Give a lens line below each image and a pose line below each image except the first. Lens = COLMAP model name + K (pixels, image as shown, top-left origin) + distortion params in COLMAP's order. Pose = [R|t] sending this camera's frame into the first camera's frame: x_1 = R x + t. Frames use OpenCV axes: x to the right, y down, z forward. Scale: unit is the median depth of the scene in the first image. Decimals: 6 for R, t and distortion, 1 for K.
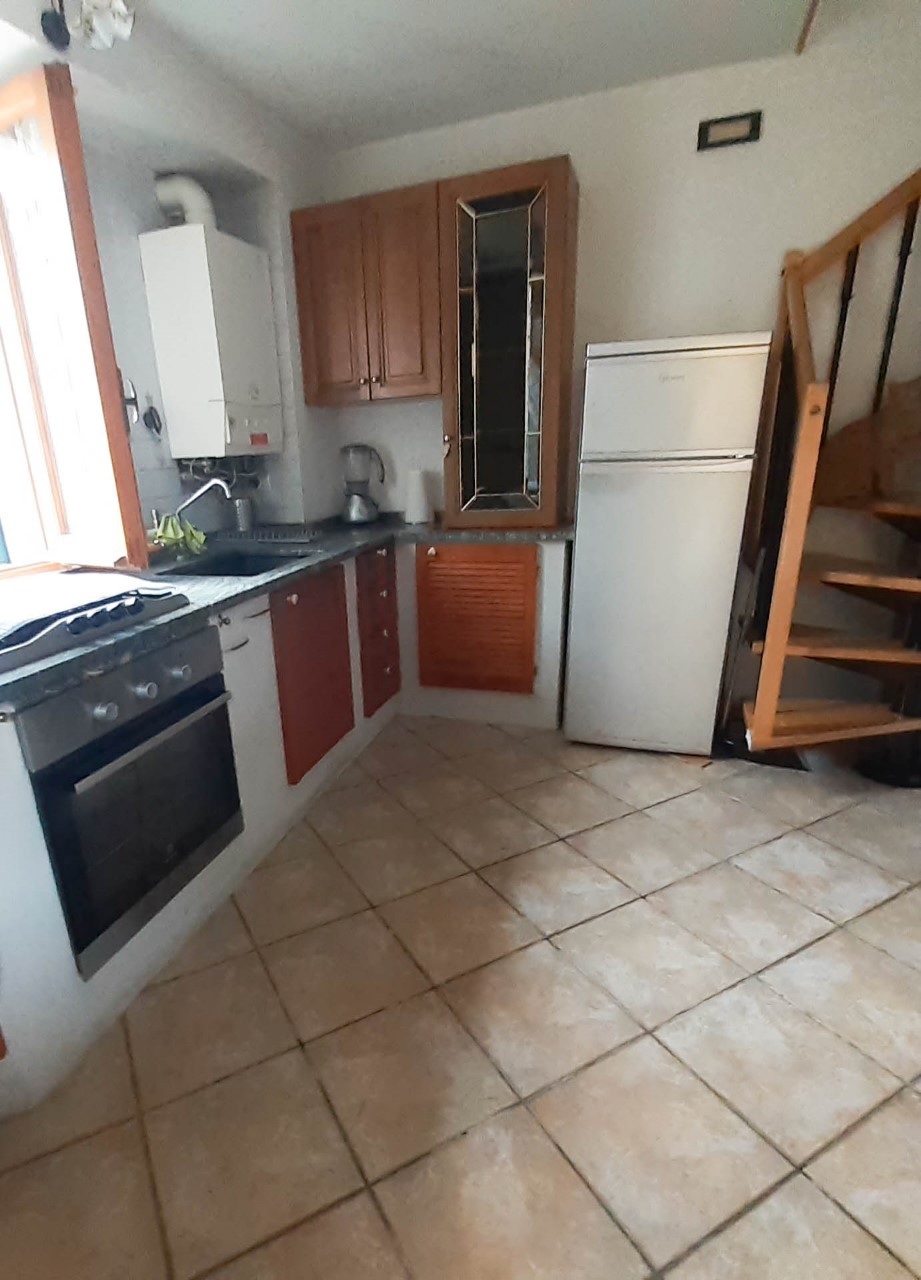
lens RADIAL K [[678.0, 0, 380.8], [0, 678.0, 682.4], [0, 0, 1]] dist [0.014235, -0.014339]
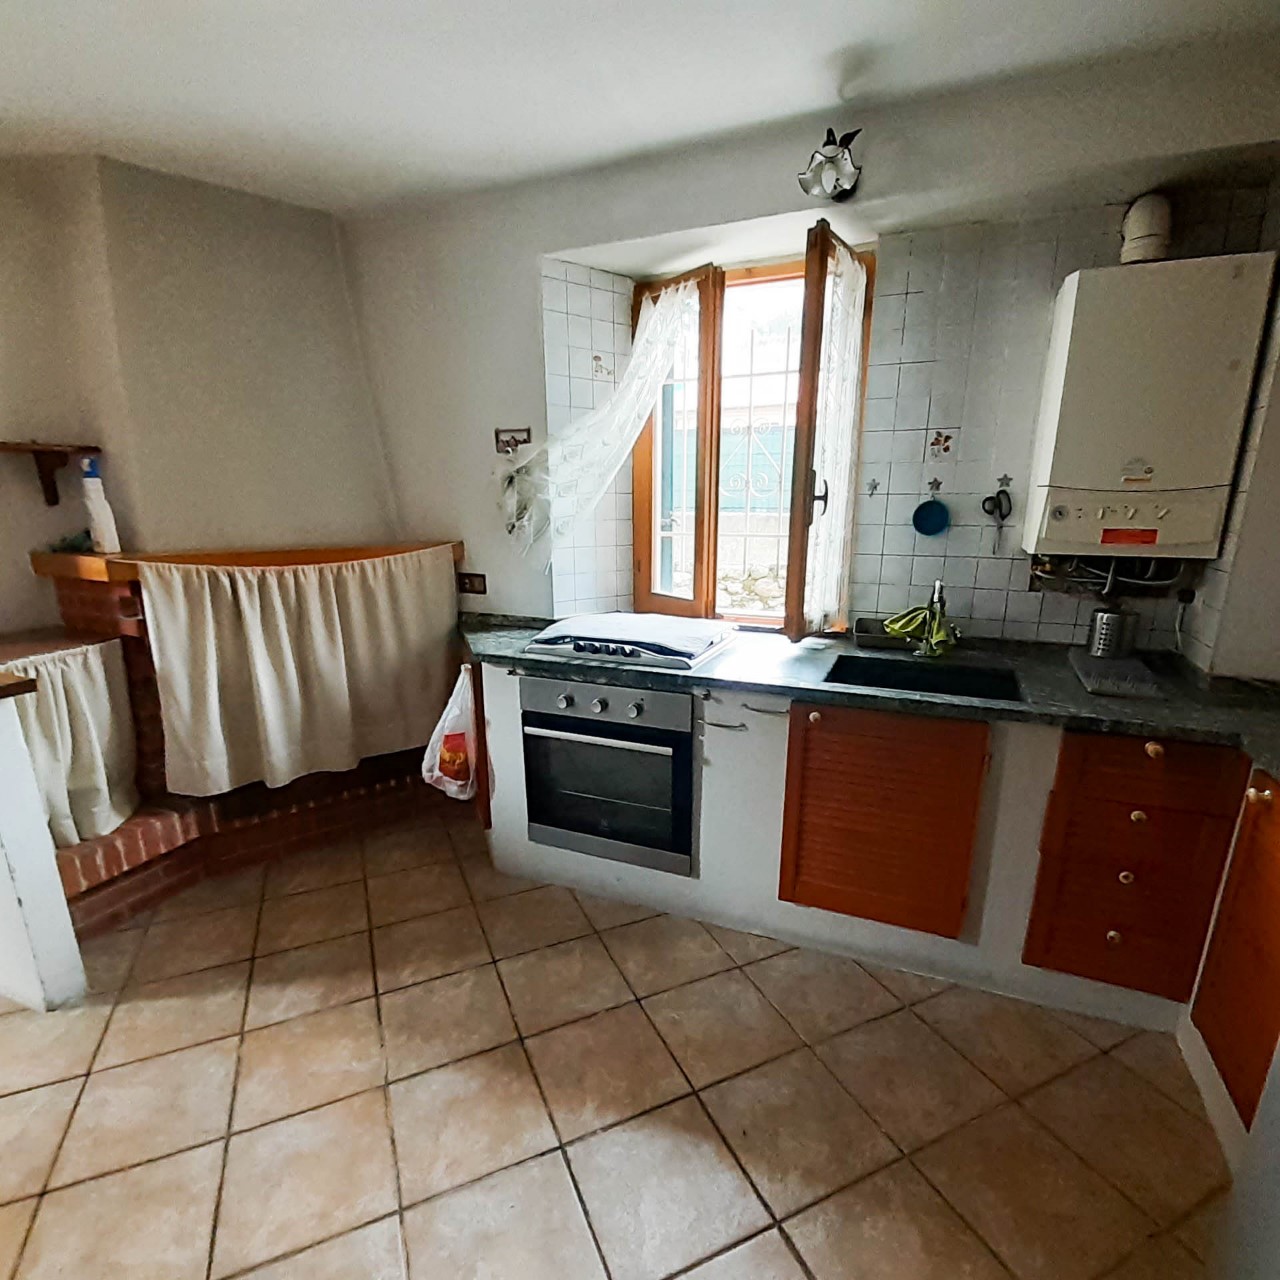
lens RADIAL K [[676.1, 0, 646.3], [0, 676.1, 680.8], [0, 0, 1]] dist [0.013248, -0.013898]
pose [[-0.032859, 0.311889, -0.949550, 0.650577], [-0.329054, 0.893721, 0.304938, -0.330583], [0.943739, 0.322473, 0.073261, 0.636703]]
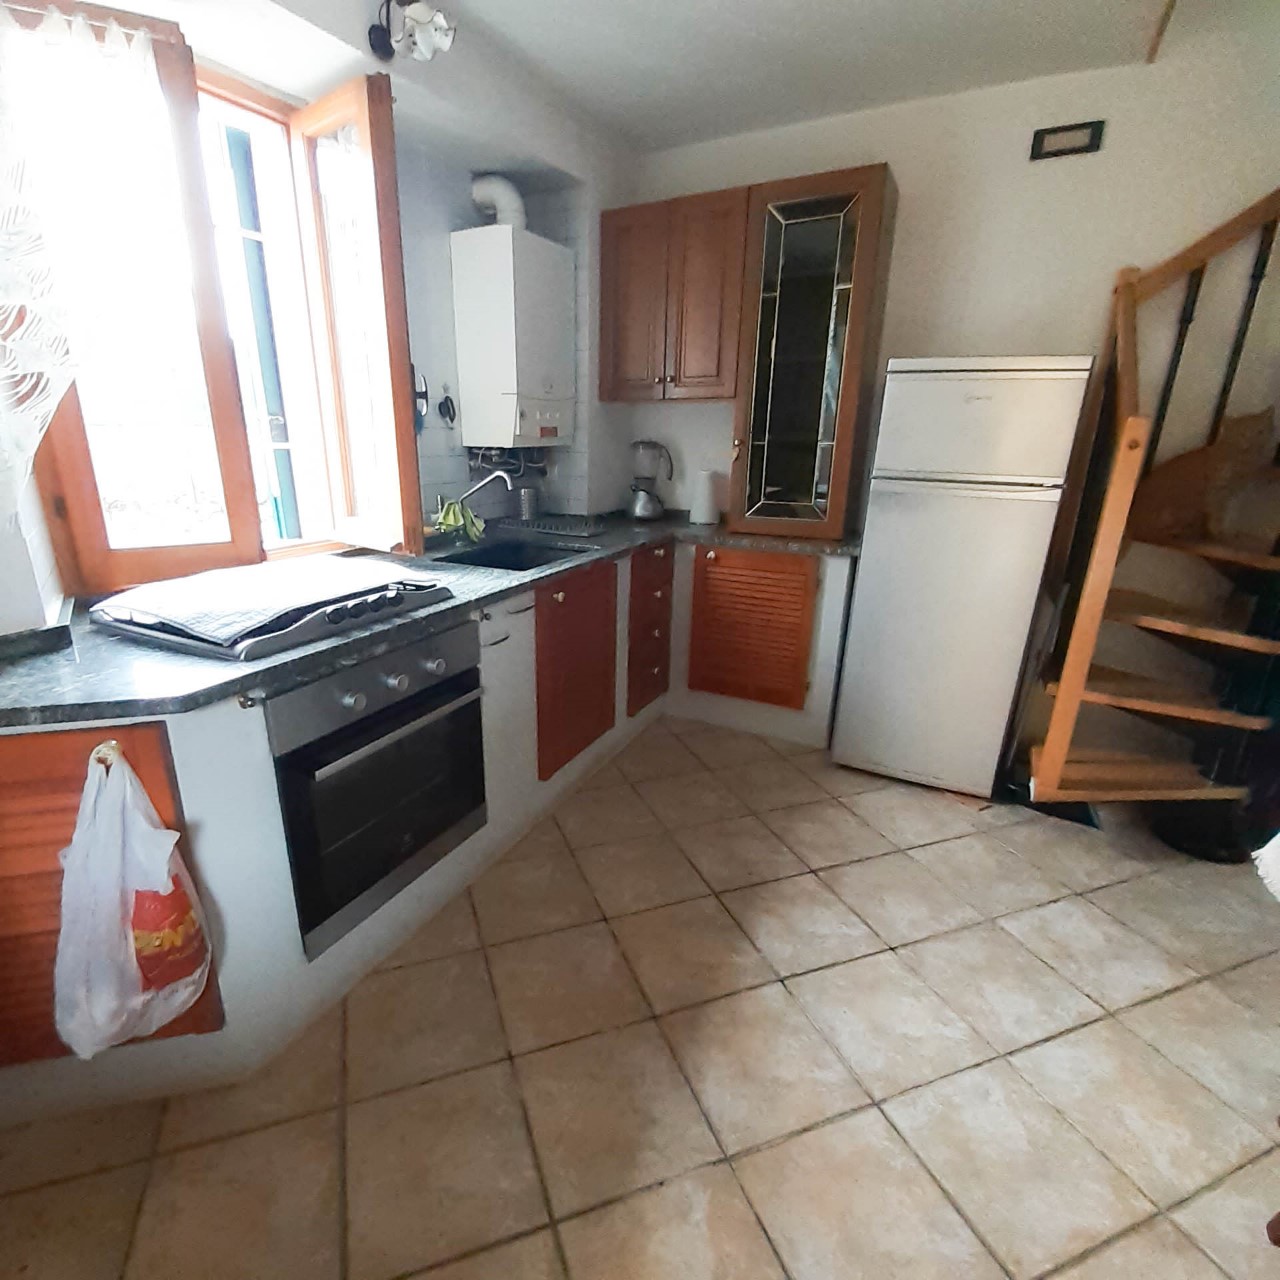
lens RADIAL K [[676.1, 0, 594.3], [0, 676.1, 648.3], [0, 0, 1]] dist [0.013248, -0.013898]
pose [[0.989437, 0.094134, -0.110240, 0.035581], [-0.096234, 0.995262, -0.013876, -0.034931], [0.108411, 0.024338, 0.993808, 0.013067]]
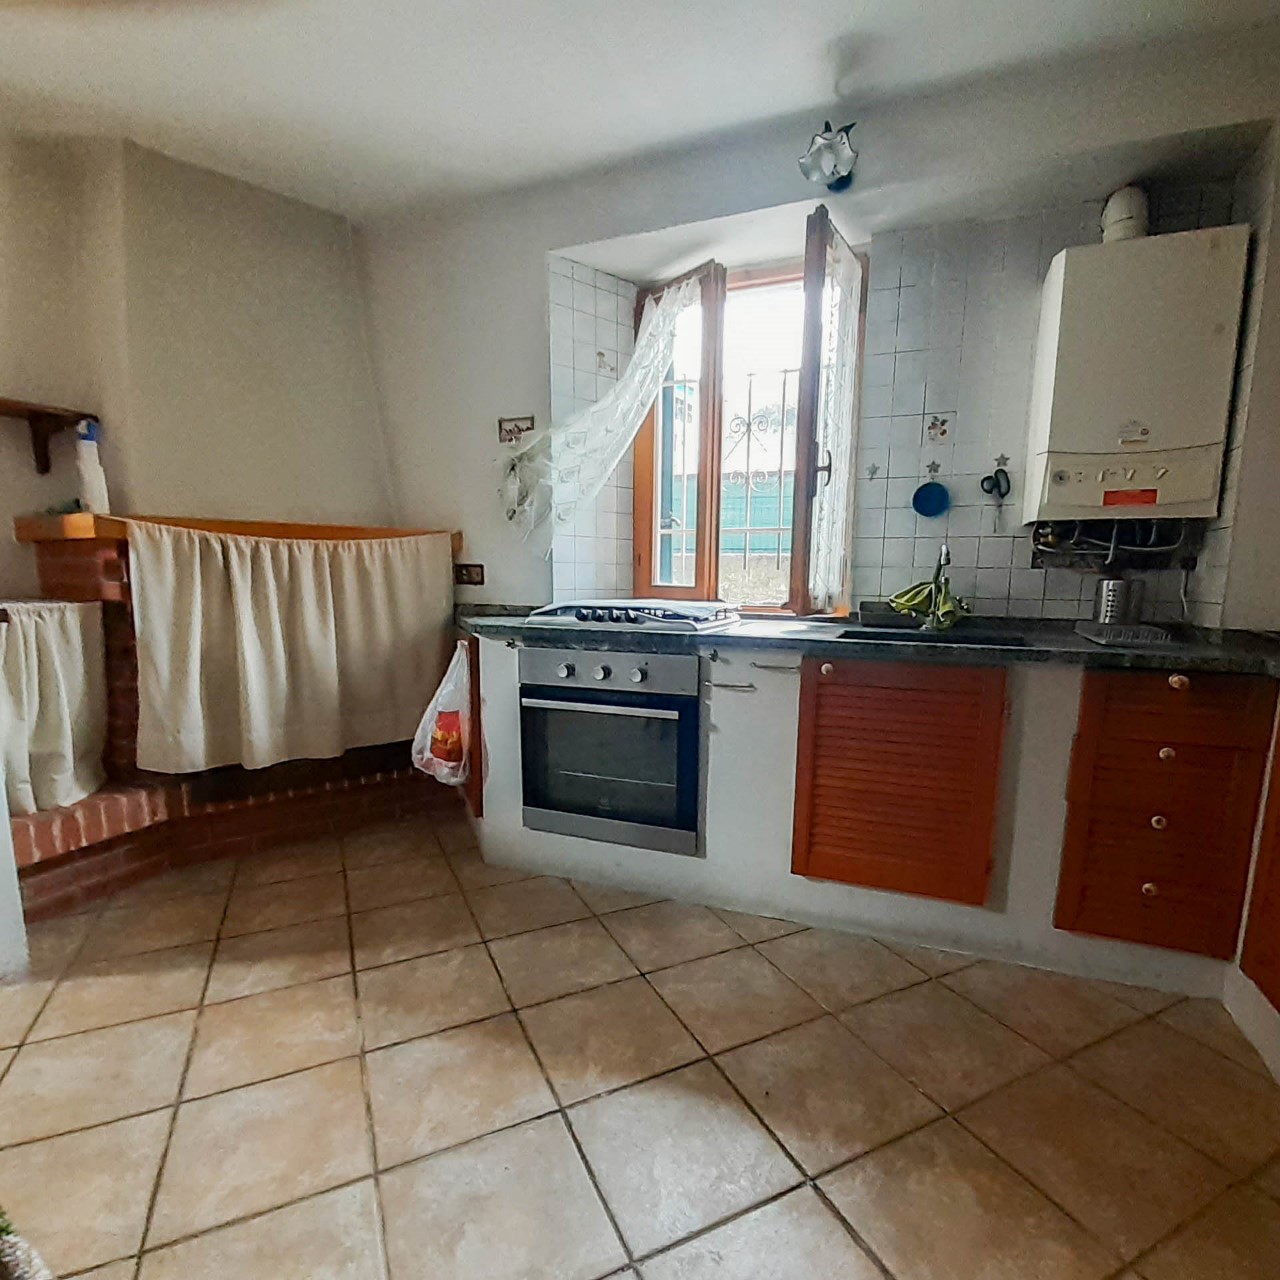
lens RADIAL K [[676.1, 0, 650.5], [0, 676.1, 682.7], [0, 0, 1]] dist [0.013248, -0.013898]
pose [[-0.007912, 0.203861, -0.978968, 0.662086], [-0.341259, 0.919674, 0.194272, -0.178498], [0.939936, 0.335618, 0.062293, 0.664718]]
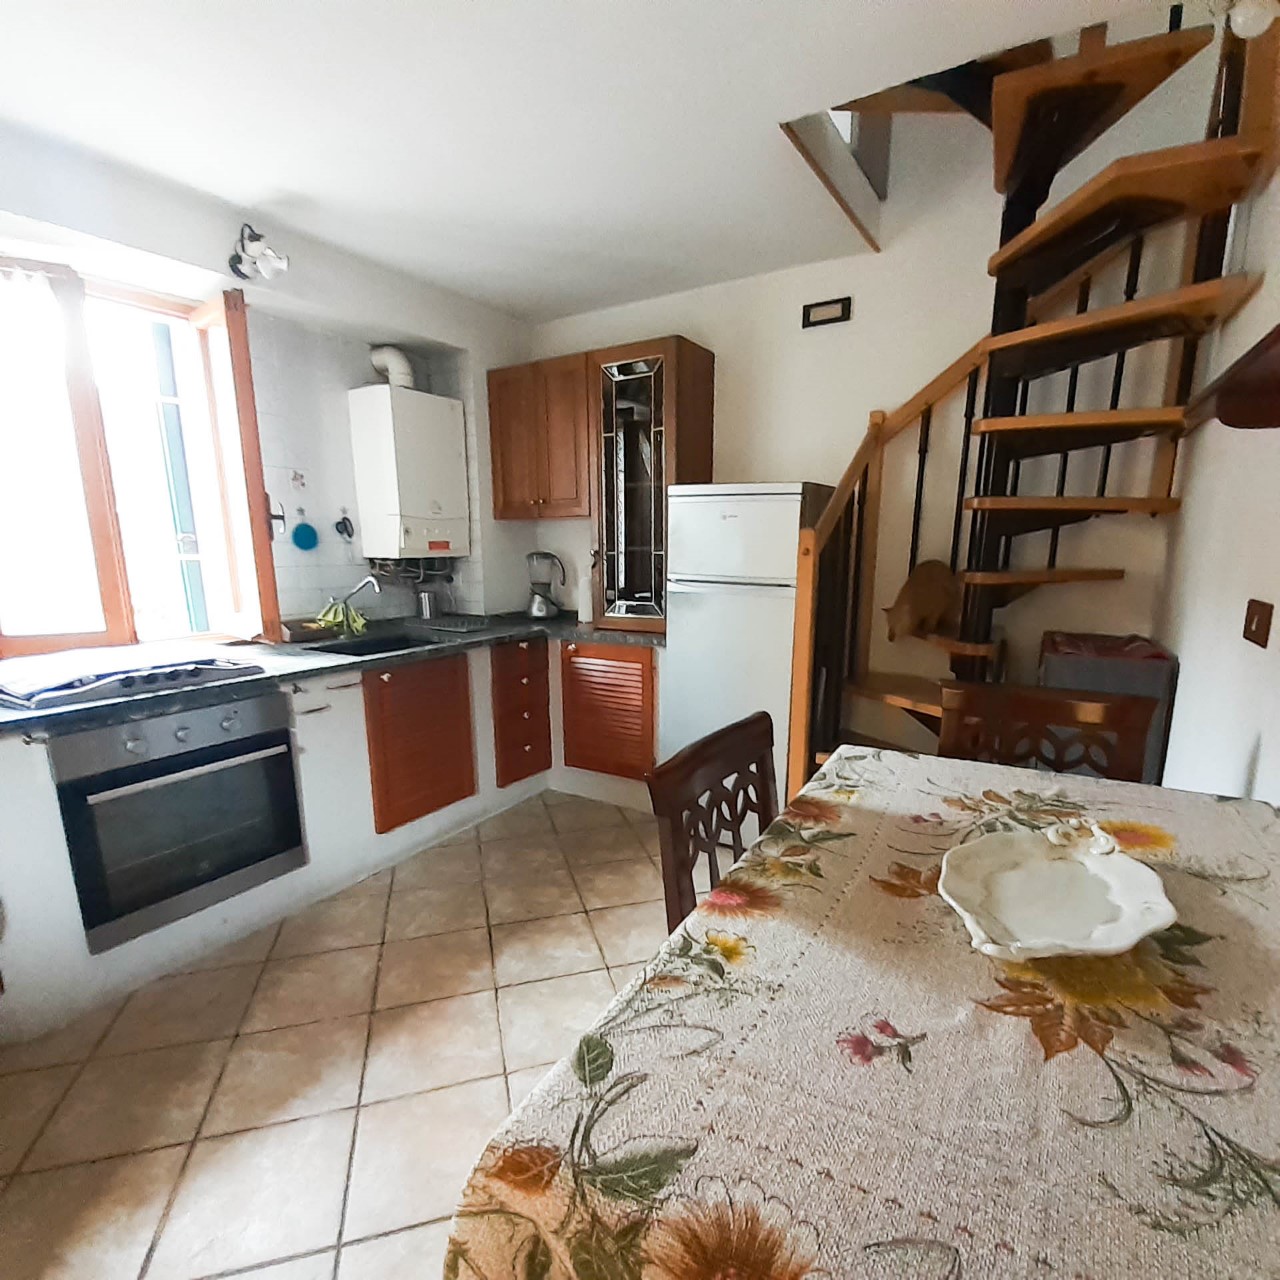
lens RADIAL K [[676.1, 0, 648.8], [0, 676.1, 681.7], [0, 0, 1]] dist [0.013248, -0.013898]
pose [[0.984145, 0.082200, -0.157169, 0.474695], [-0.101700, 0.987509, -0.120342, -0.014958], [0.145314, 0.134418, 0.980212, -0.108634]]
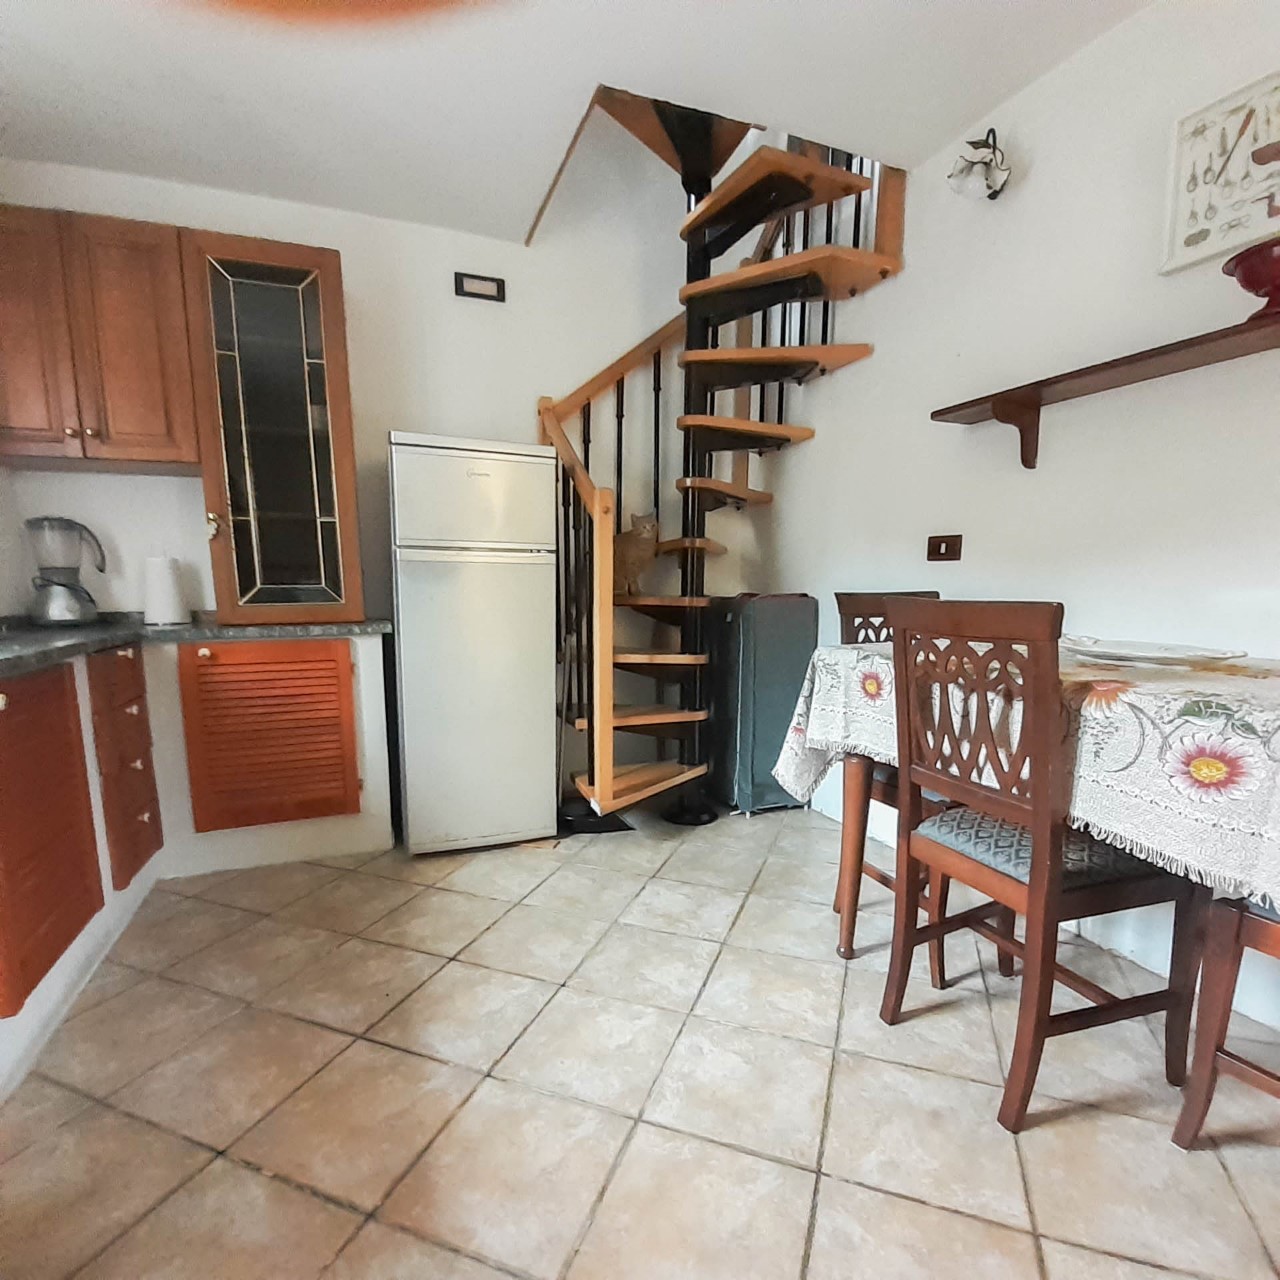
lens RADIAL K [[676.1, 0, 649.2], [0, 676.1, 684.1], [0, 0, 1]] dist [0.013248, -0.013898]
pose [[0.728733, -0.052823, 0.682757, -0.104857], [0.191883, 0.972831, -0.129538, 0.050155], [-0.657365, 0.225408, 0.719071, 0.142845]]
